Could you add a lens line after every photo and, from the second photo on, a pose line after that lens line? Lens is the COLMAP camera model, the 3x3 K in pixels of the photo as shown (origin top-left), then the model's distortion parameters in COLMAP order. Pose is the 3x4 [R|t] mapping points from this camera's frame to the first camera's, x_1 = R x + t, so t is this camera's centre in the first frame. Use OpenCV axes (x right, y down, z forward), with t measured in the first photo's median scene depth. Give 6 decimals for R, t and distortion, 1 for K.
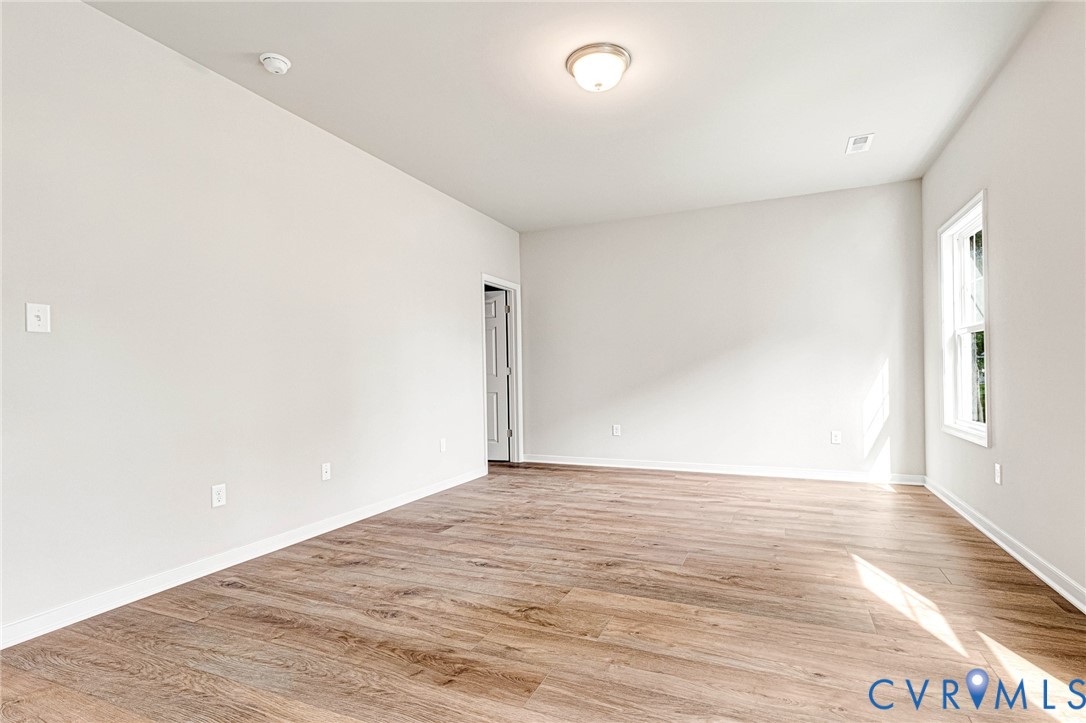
lens RADIAL K [[526.9, 0, 552.9], [0, 526.9, 368.6], [0, 0, 1]] dist [0.011990, -0.000986]
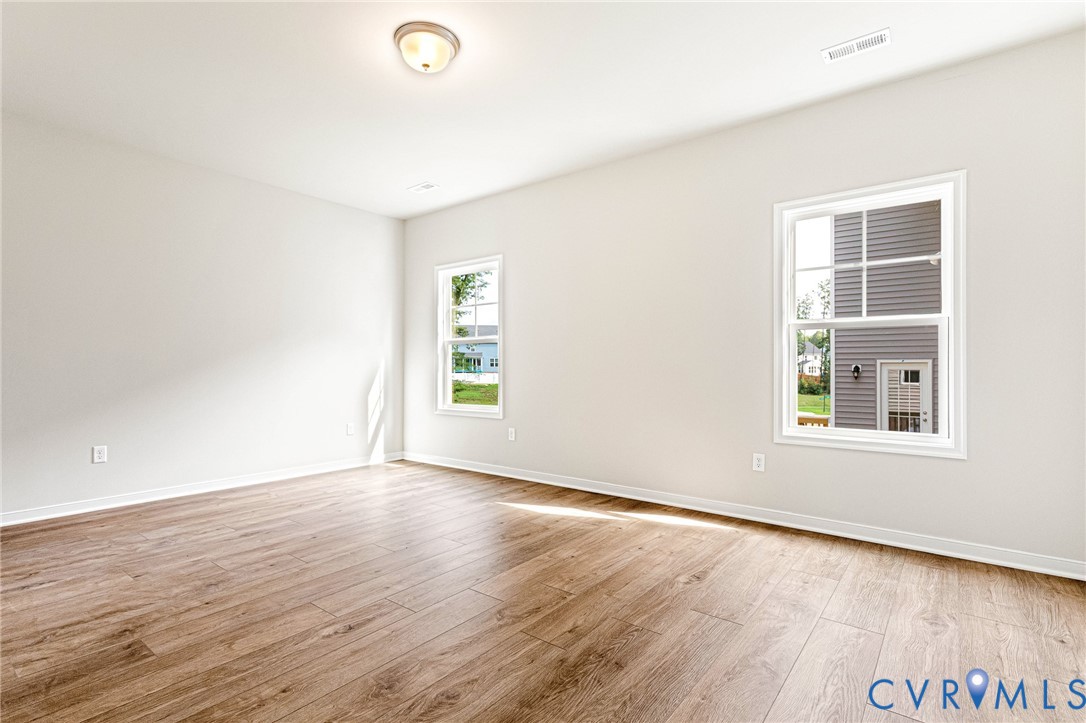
lens RADIAL K [[518.5, 0, 535.9], [0, 518.5, 365.3], [0, 0, 1]] dist [0.011059, -0.000558]
pose [[0.271483, 0.019909, 0.962237, -0.802280], [-0.013878, 0.999763, -0.016770, 0.003048], [-0.962343, -0.008801, 0.271695, 0.554552]]
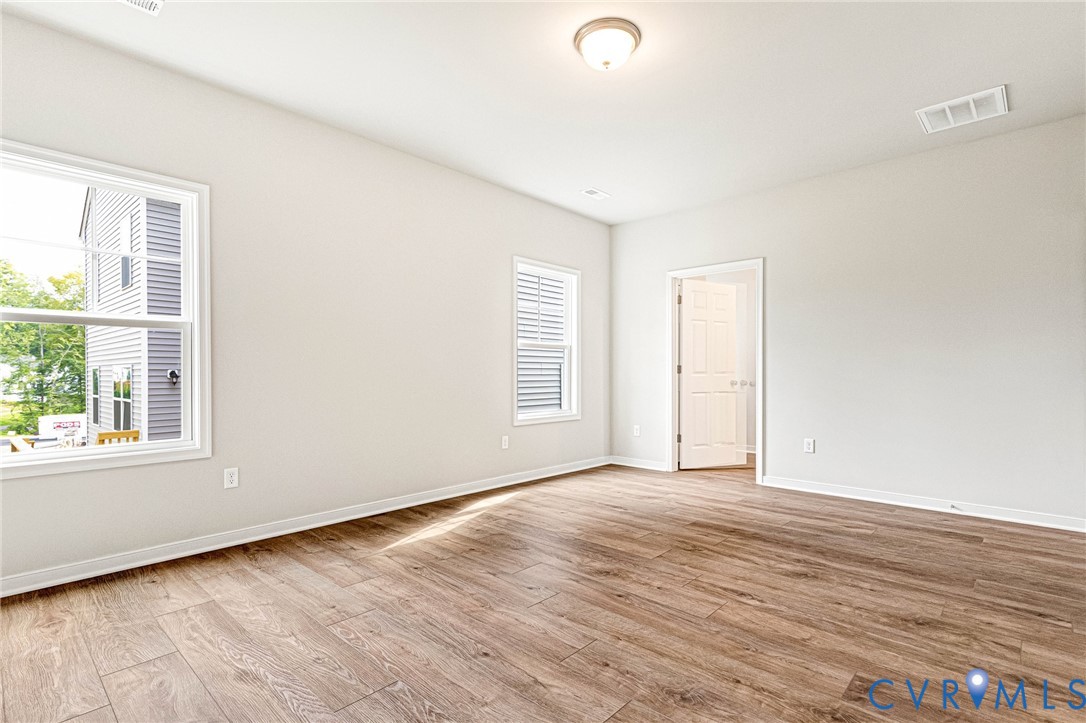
lens RADIAL K [[518.5, 0, 535.9], [0, 518.5, 365.3], [0, 0, 1]] dist [0.011059, -0.000558]
pose [[-0.933434, 0.021329, 0.358114, -0.131751], [0.012260, 0.999545, -0.027577, 0.001836], [-0.358539, -0.021350, -0.933270, 2.000318]]
